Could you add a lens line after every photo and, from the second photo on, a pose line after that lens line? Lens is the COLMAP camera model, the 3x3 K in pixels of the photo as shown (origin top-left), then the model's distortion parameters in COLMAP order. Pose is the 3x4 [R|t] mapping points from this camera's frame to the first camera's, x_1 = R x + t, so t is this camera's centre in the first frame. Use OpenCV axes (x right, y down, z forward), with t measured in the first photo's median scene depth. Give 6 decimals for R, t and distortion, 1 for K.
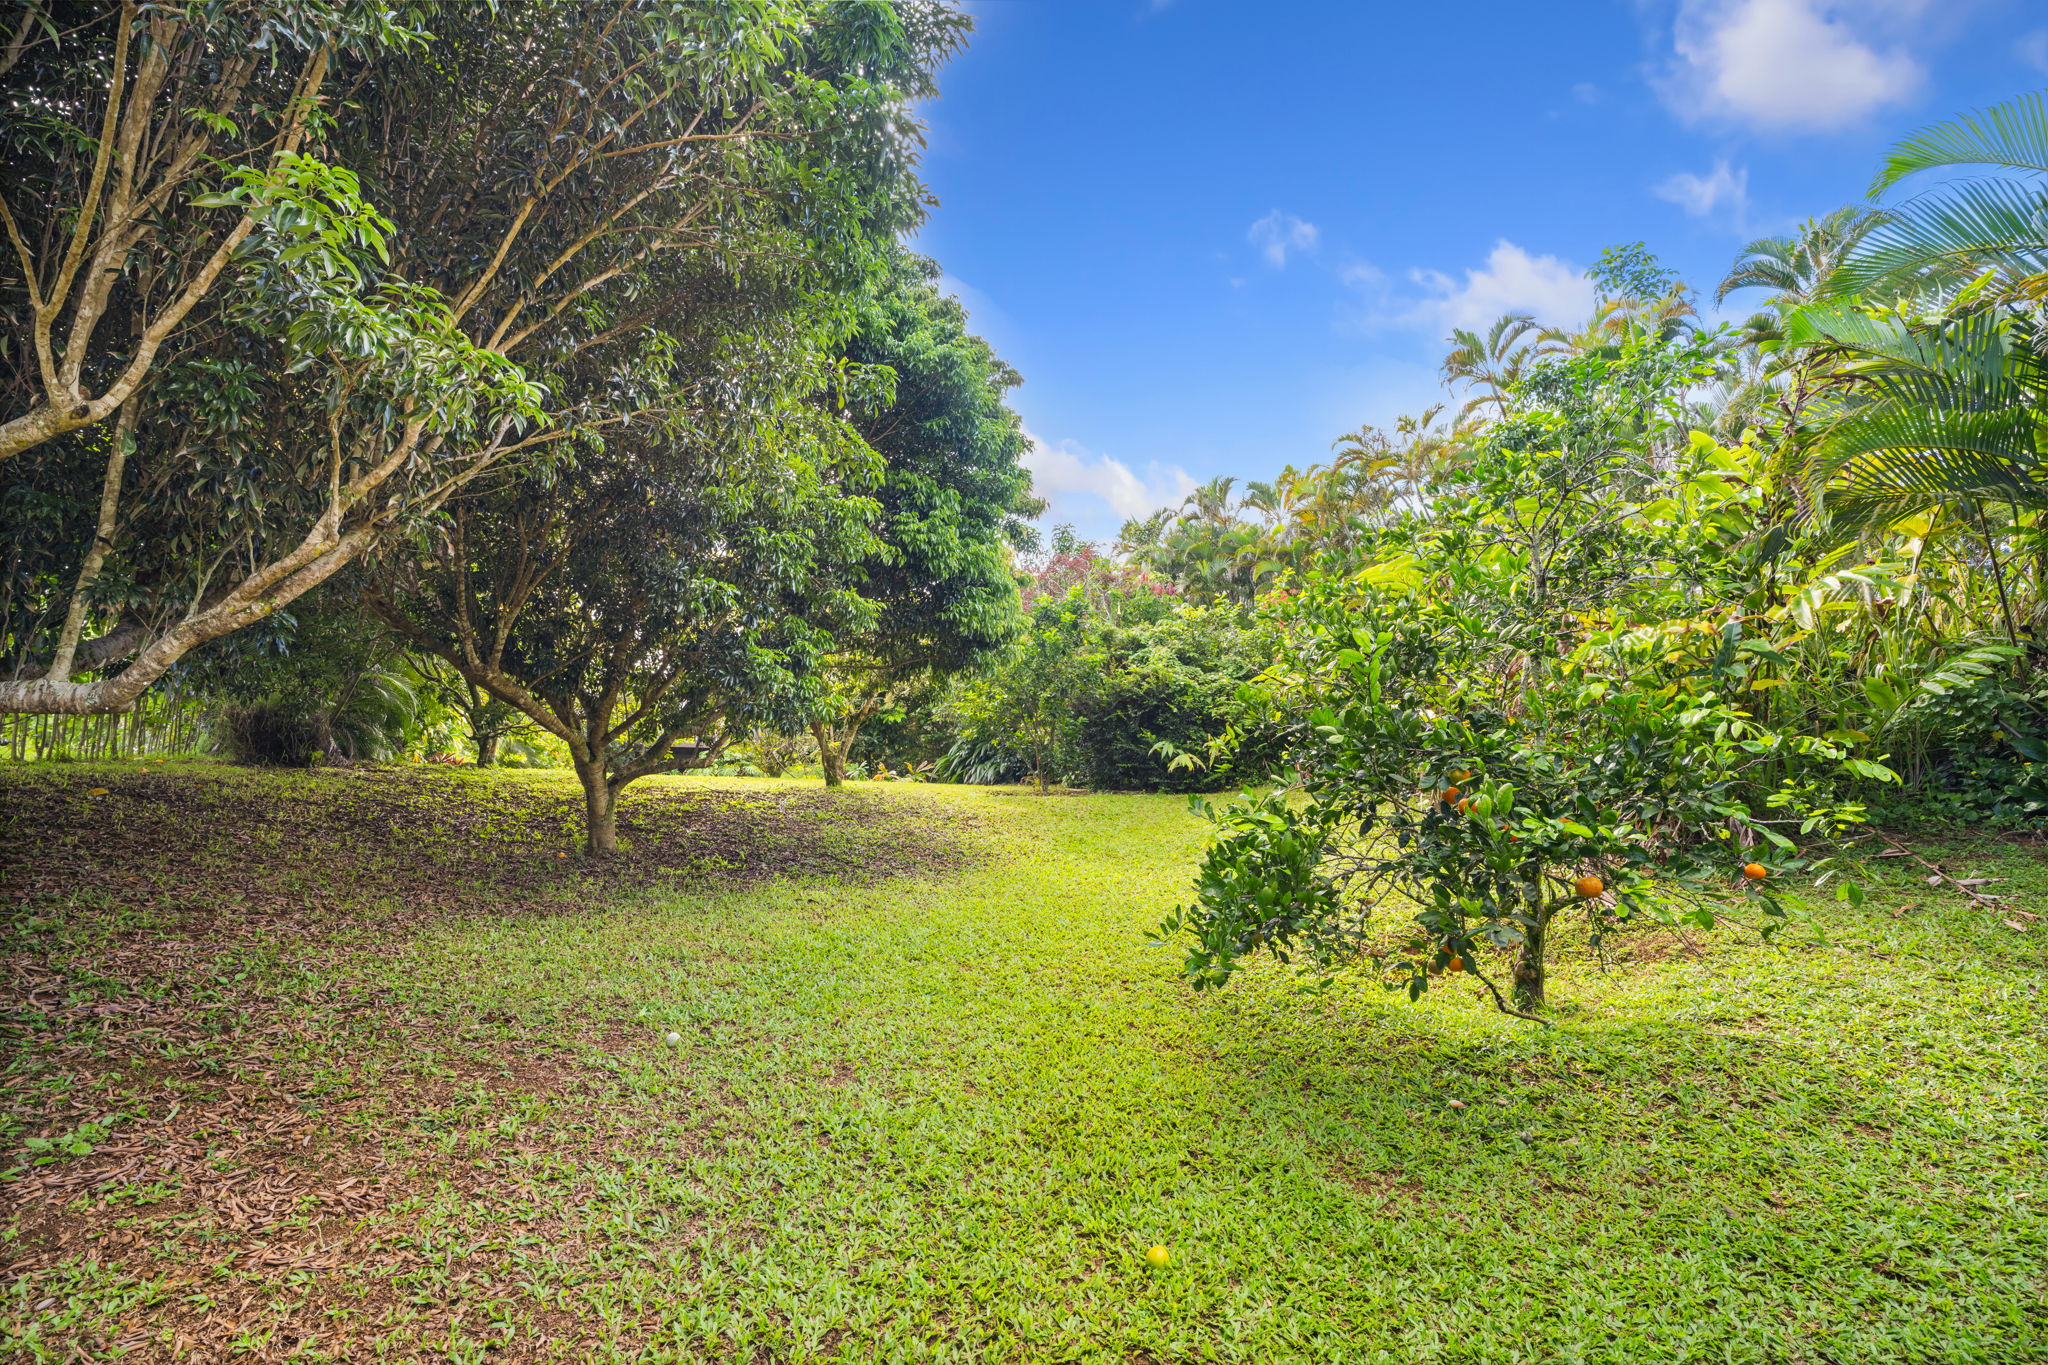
lens RADIAL K [[827.8, 0, 1029.3], [0, 827.8, 689.2], [0, 0, 1]] dist [-0.000274, 0.000295]
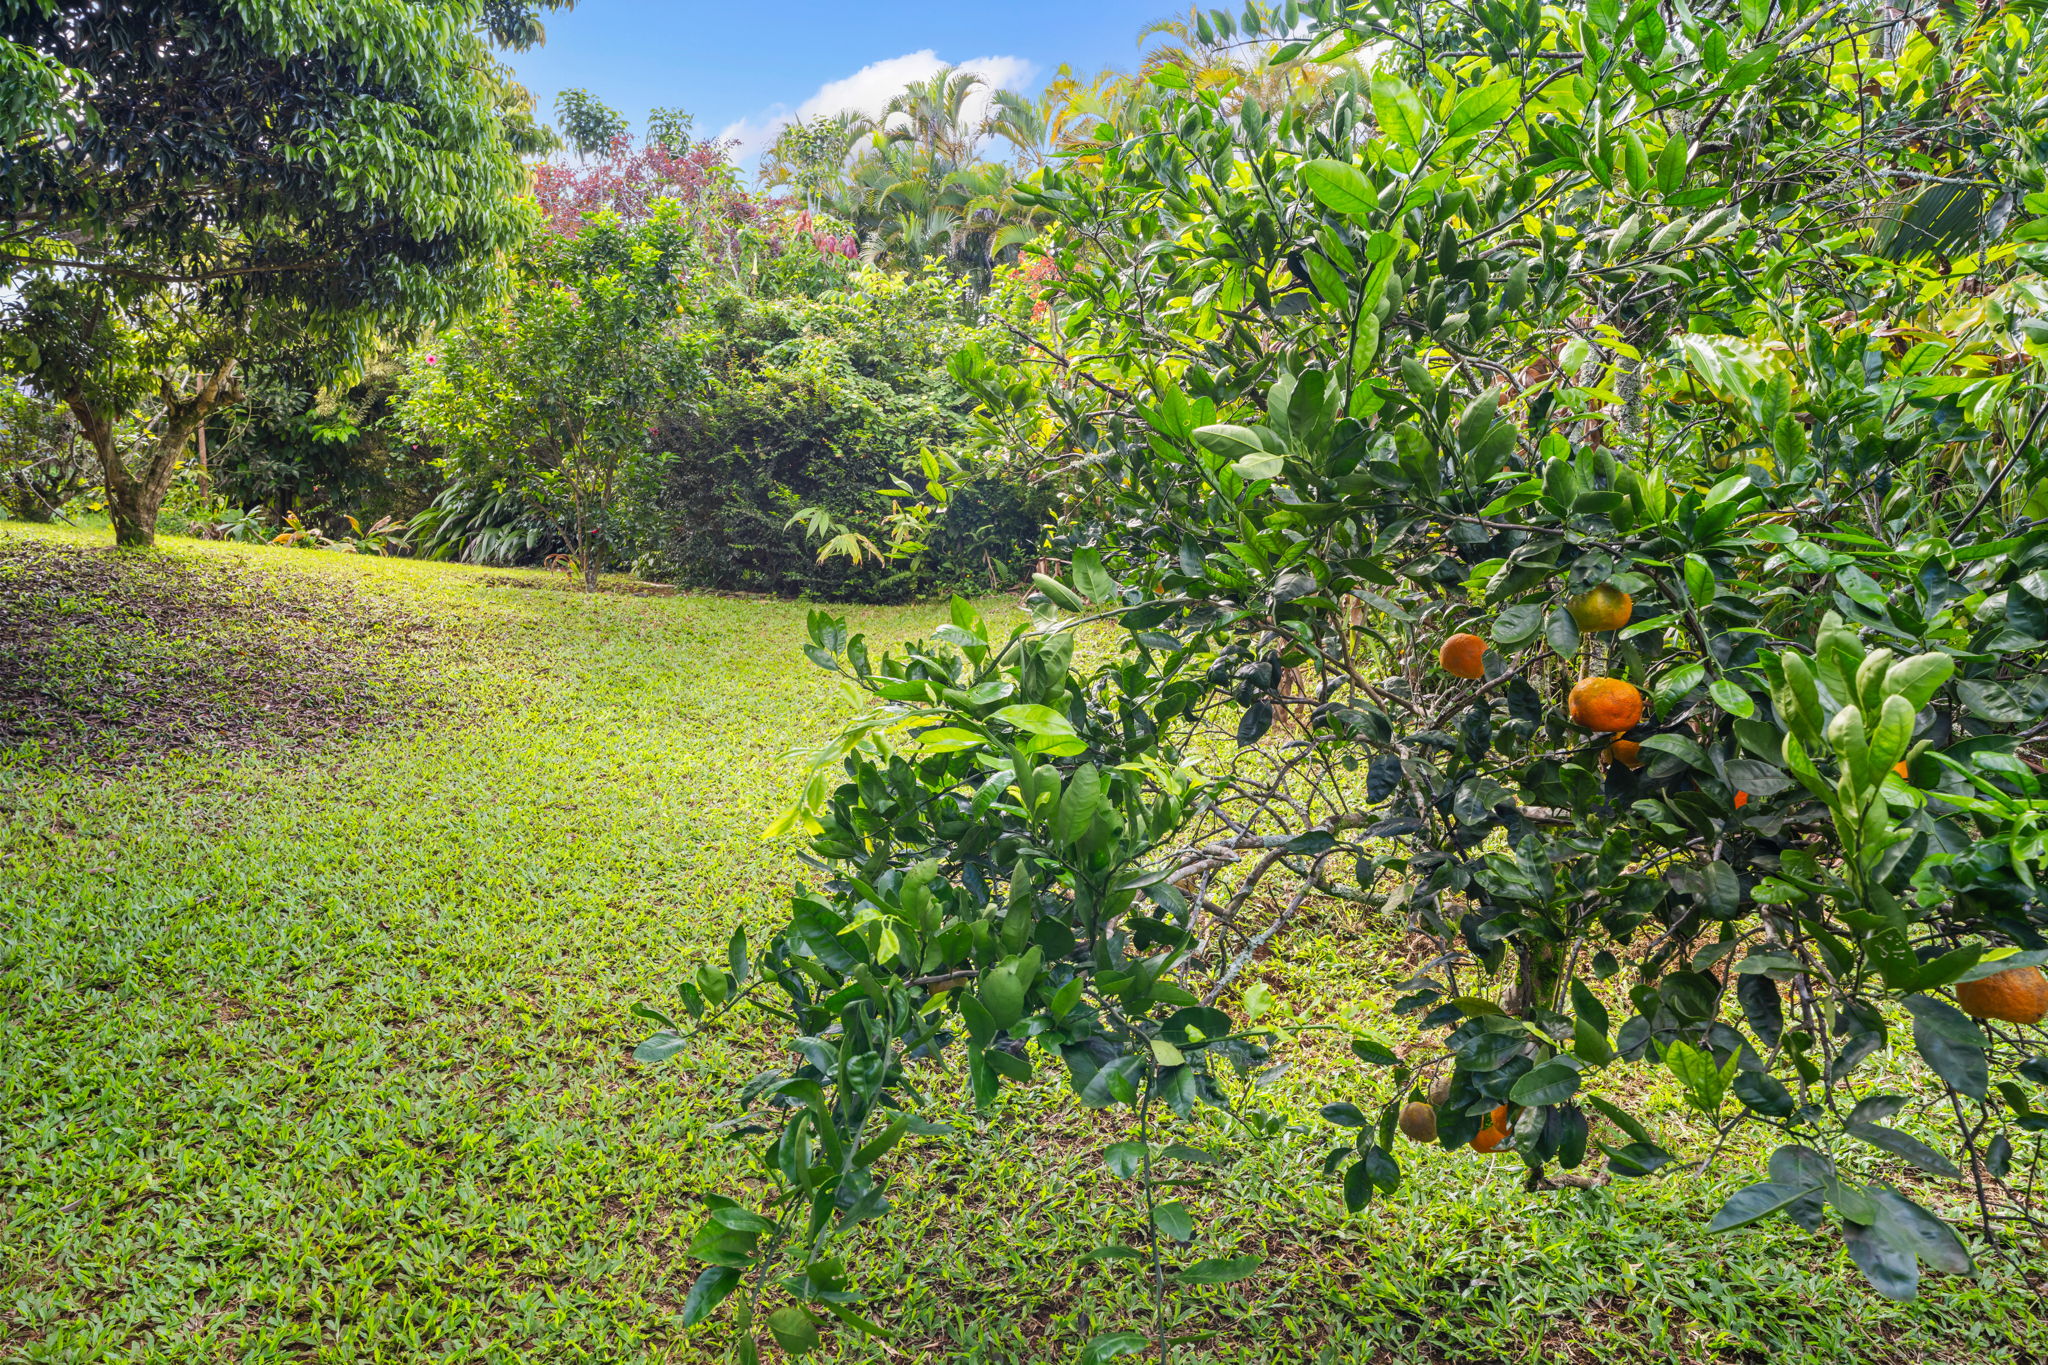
lens RADIAL K [[827.8, 0, 1029.0], [0, 827.8, 686.1], [0, 0, 1]] dist [-0.000274, 0.000295]
pose [[0.936850, 0.023660, 0.348931, 0.101106], [-0.102674, 0.972352, 0.209738, 0.045620], [-0.334321, -0.232319, 0.913377, 0.395903]]
